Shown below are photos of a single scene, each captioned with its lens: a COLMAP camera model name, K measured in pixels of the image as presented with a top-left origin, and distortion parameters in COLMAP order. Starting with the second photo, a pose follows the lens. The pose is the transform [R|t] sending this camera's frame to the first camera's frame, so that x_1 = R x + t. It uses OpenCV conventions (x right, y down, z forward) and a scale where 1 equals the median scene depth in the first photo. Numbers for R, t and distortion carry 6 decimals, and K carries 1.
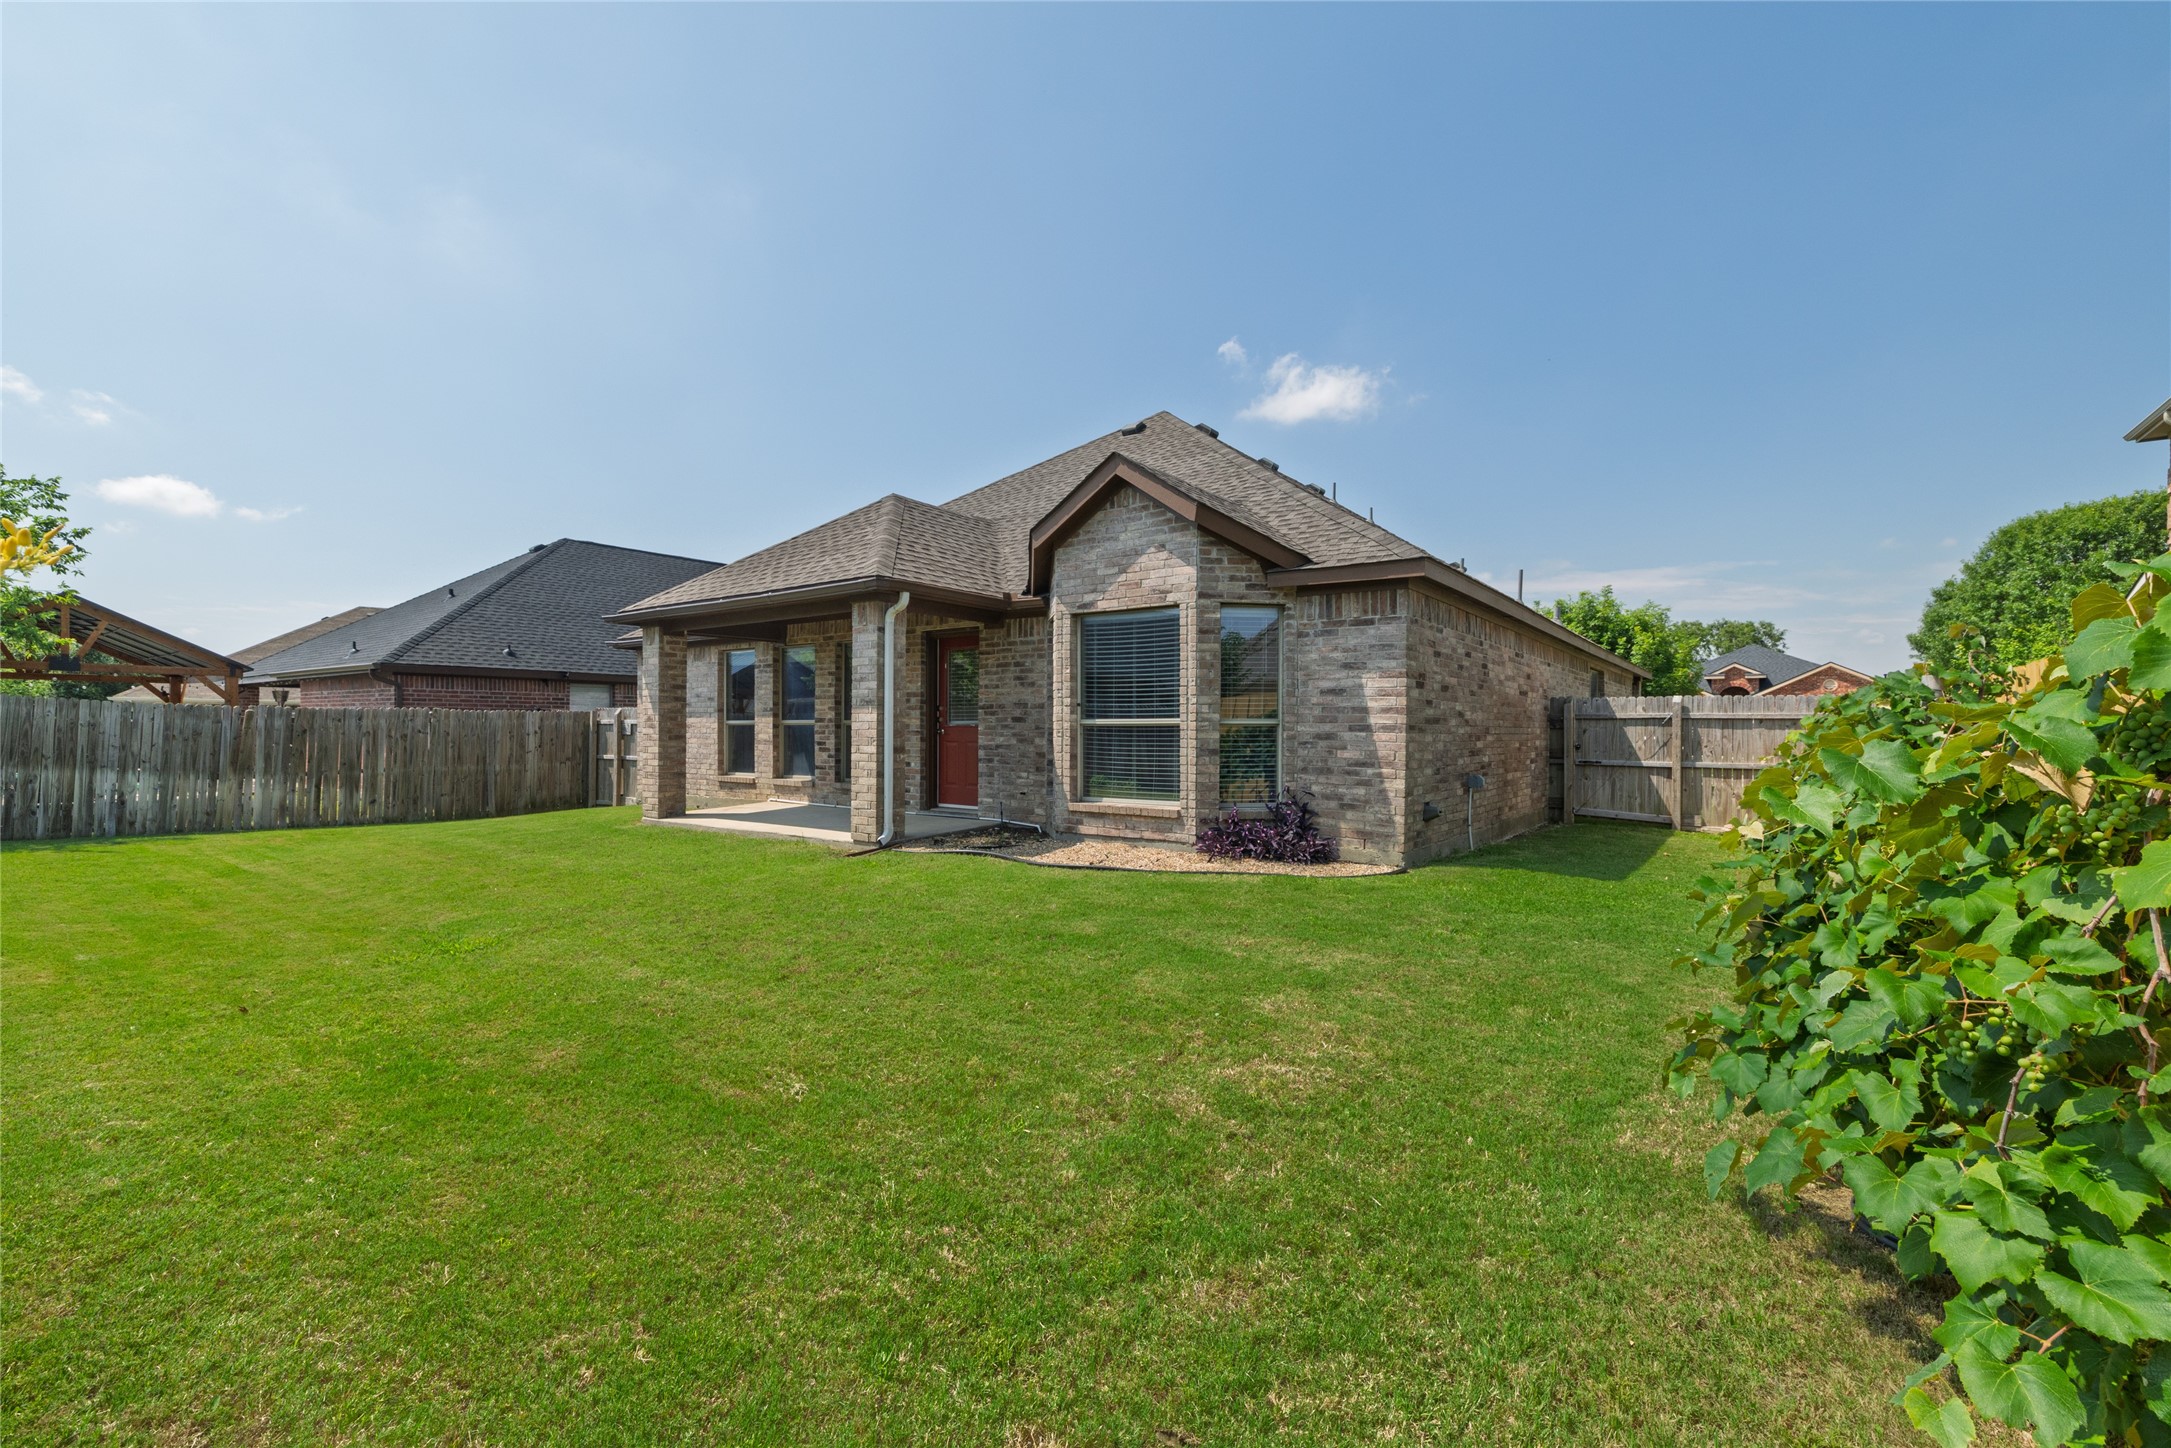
lens RADIAL K [[944.2, 0, 1085.4], [0, 944.2, 731.5], [0, 0, 1]] dist [-0.002855, 0.002658]
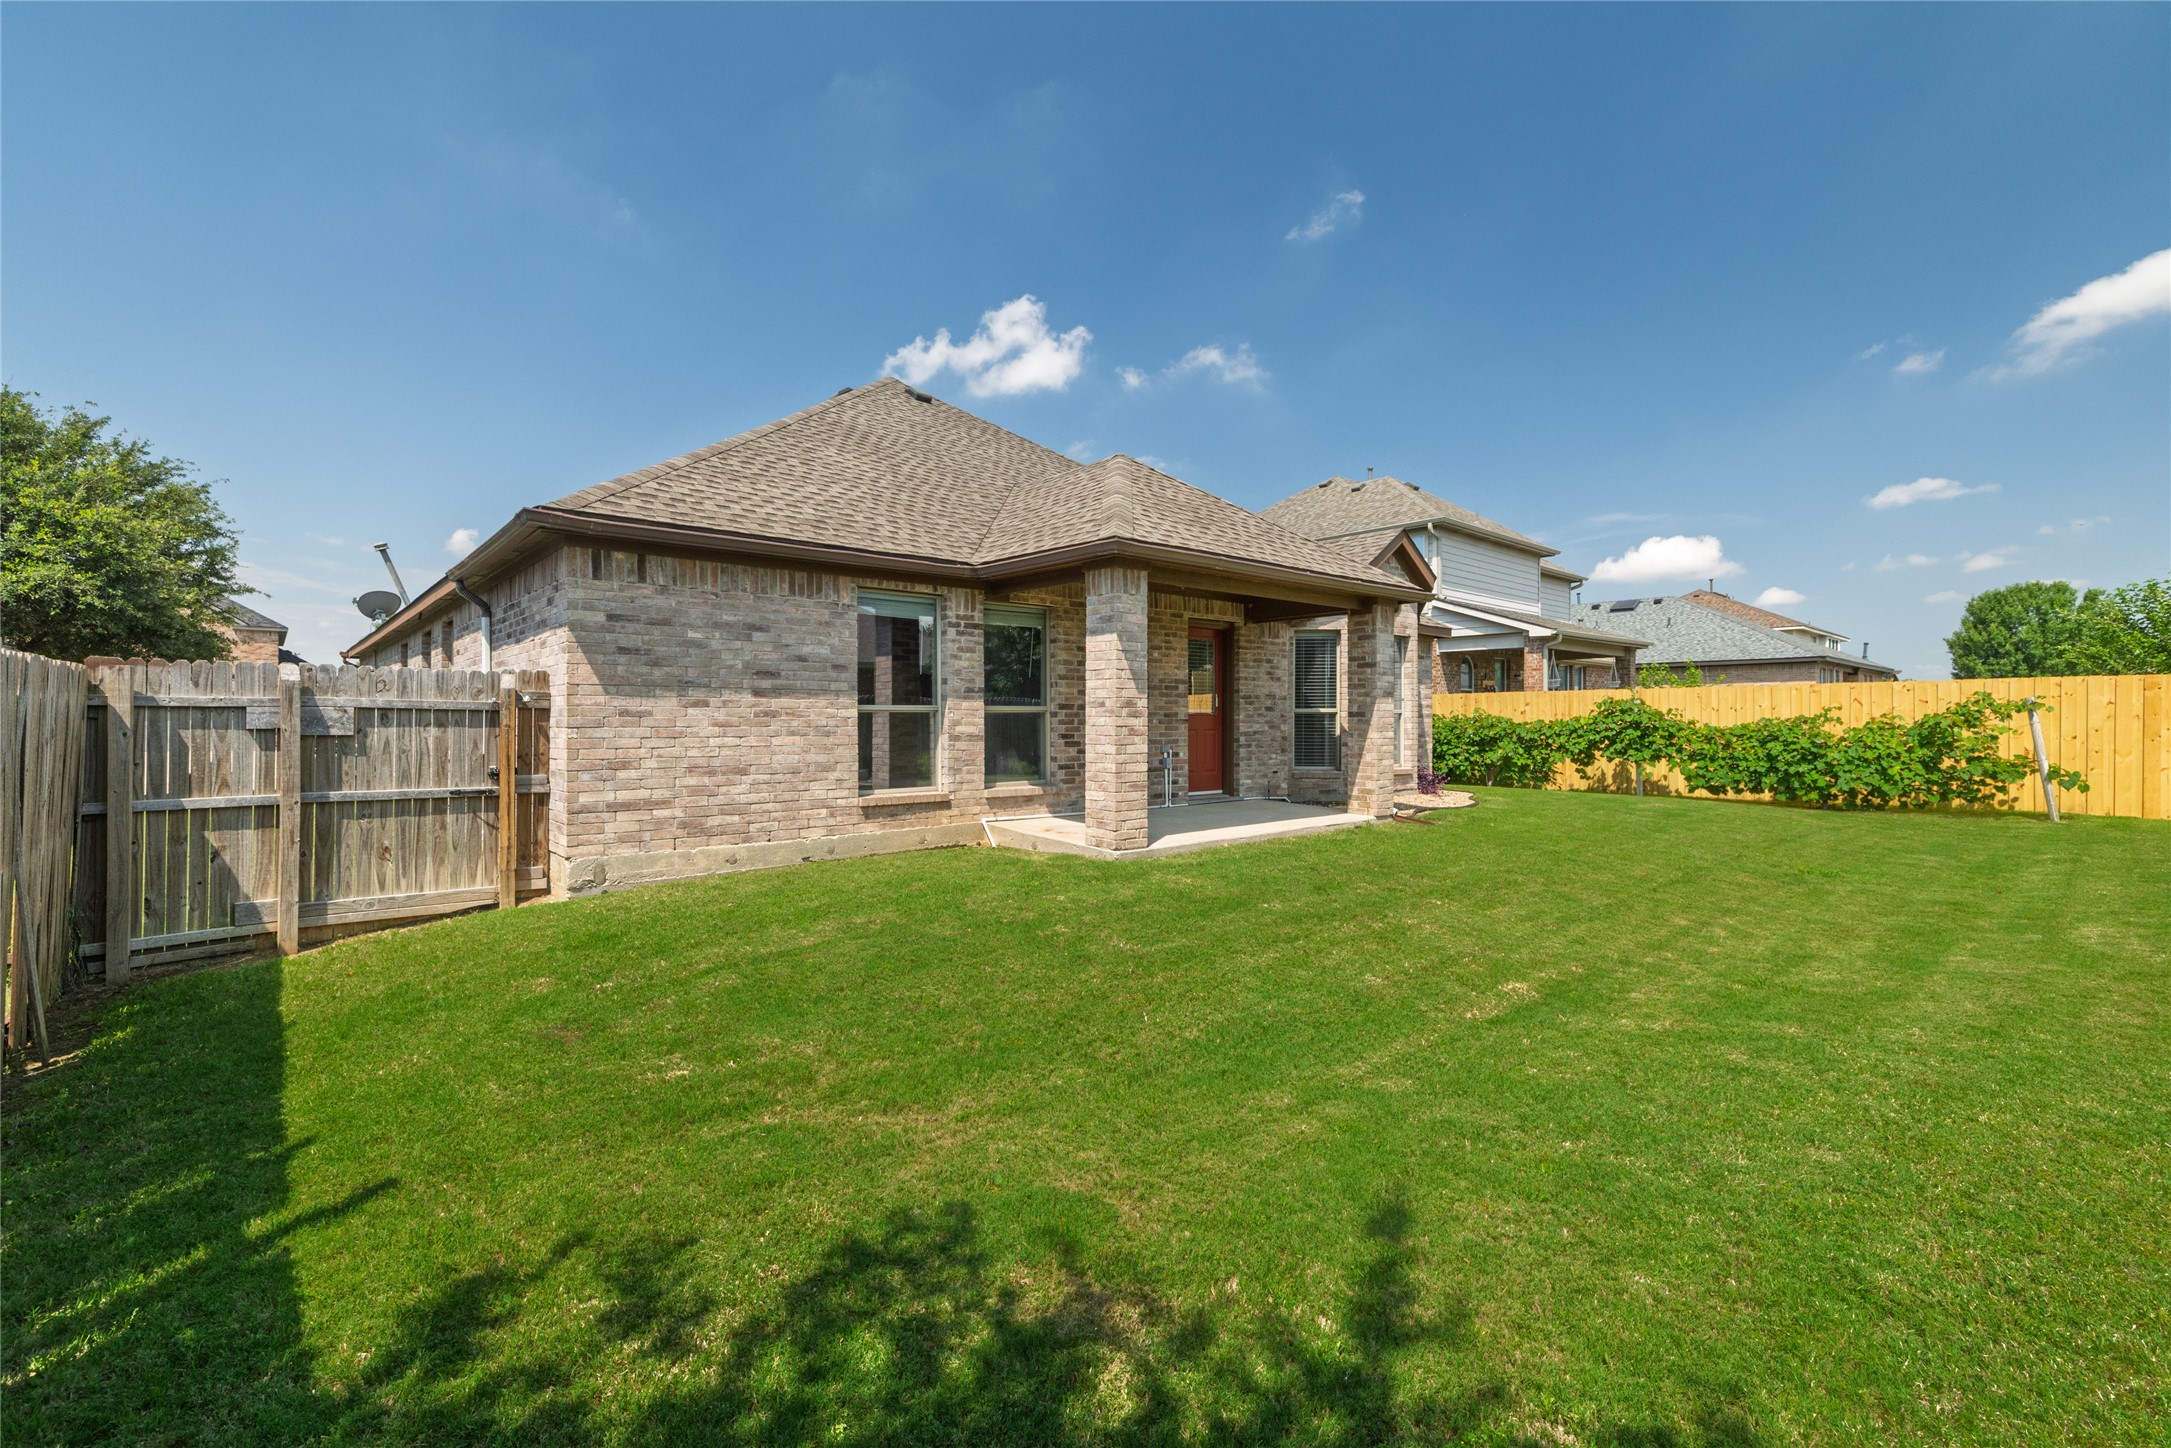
lens RADIAL K [[944.2, 0, 1068.9], [0, 944.2, 717.0], [0, 0, 1]] dist [-0.002855, 0.002658]
pose [[0.203444, -0.003580, 0.979080, -1.468755], [0.003887, 0.999988, 0.002849, -0.008002], [-0.979079, 0.003226, 0.203456, 1.177412]]
